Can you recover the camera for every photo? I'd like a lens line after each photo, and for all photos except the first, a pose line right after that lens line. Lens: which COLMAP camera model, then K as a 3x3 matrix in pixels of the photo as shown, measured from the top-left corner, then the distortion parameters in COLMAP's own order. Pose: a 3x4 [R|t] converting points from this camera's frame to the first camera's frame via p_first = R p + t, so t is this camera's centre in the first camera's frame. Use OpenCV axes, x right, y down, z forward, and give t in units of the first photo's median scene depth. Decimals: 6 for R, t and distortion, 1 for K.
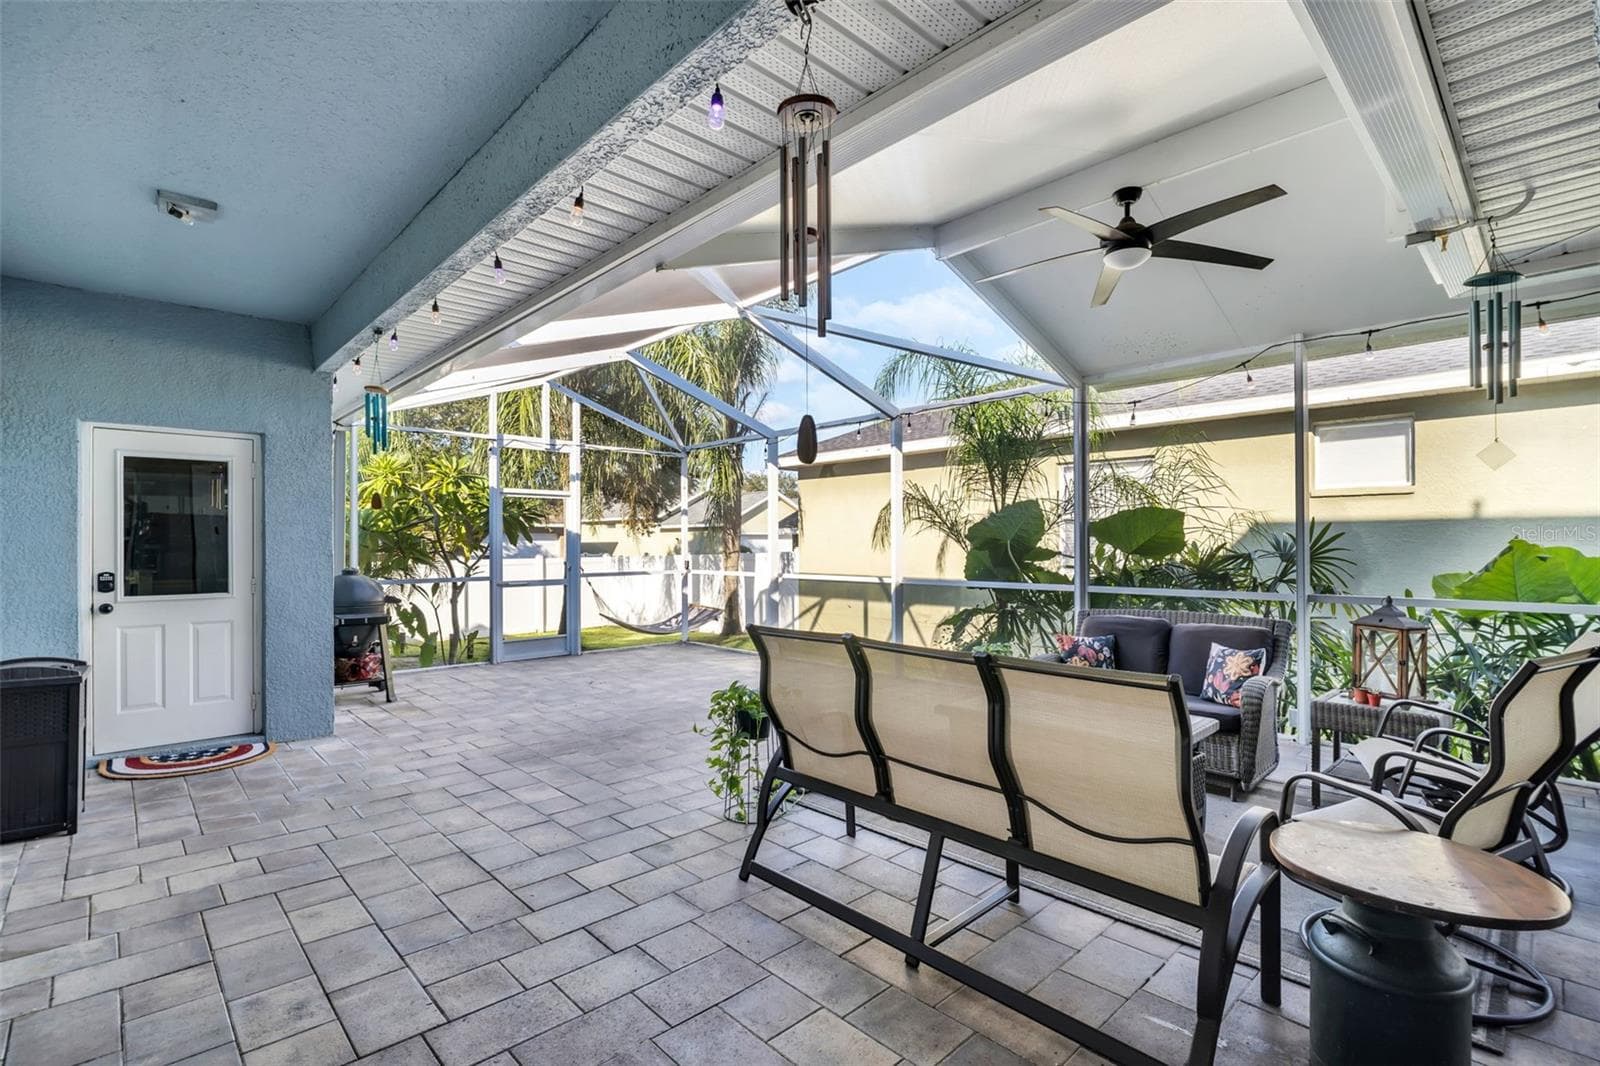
lens RADIAL K [[740.4, 0, 800.0], [0, 740.4, 533.0], [0, 0, 1]] dist [0.000101, 0.000050]
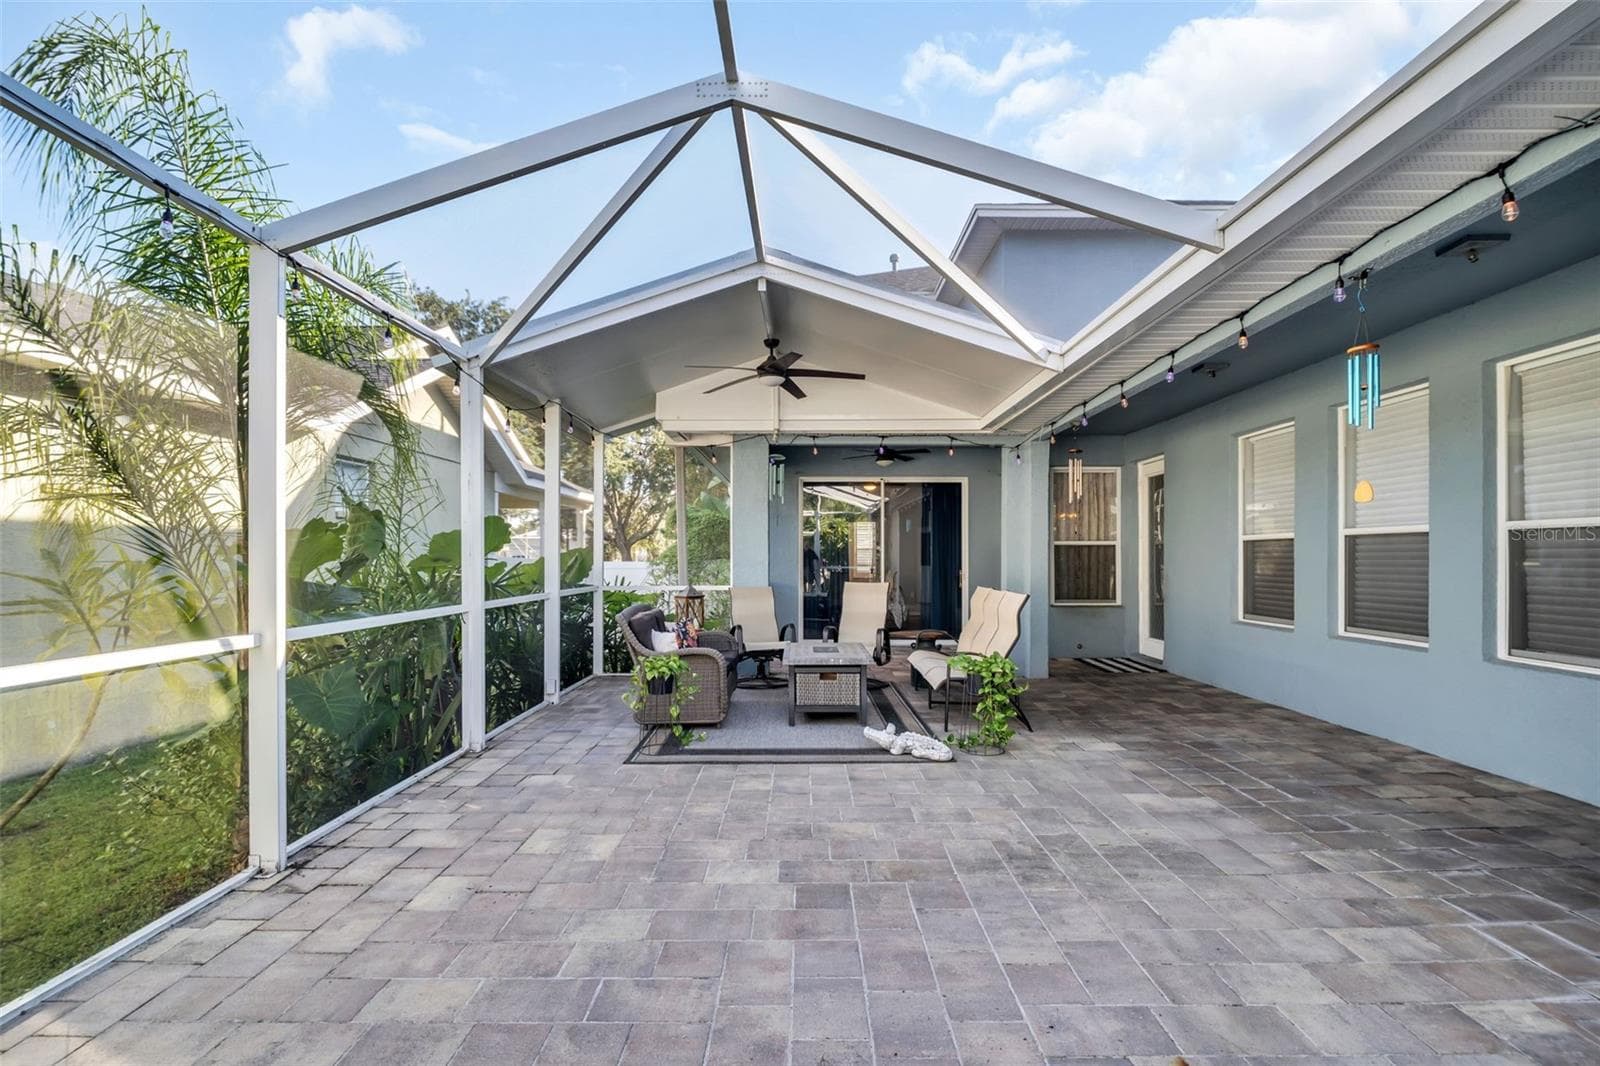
lens RADIAL K [[740.4, 0, 800.0], [0, 740.4, 533.0], [0, 0, 1]] dist [0.000101, 0.000050]
pose [[-0.721409, 0.019464, 0.692235, -0.784716], [-0.006094, 0.999388, -0.034451, 0.031387], [-0.692482, -0.029072, -0.720849, 2.272301]]
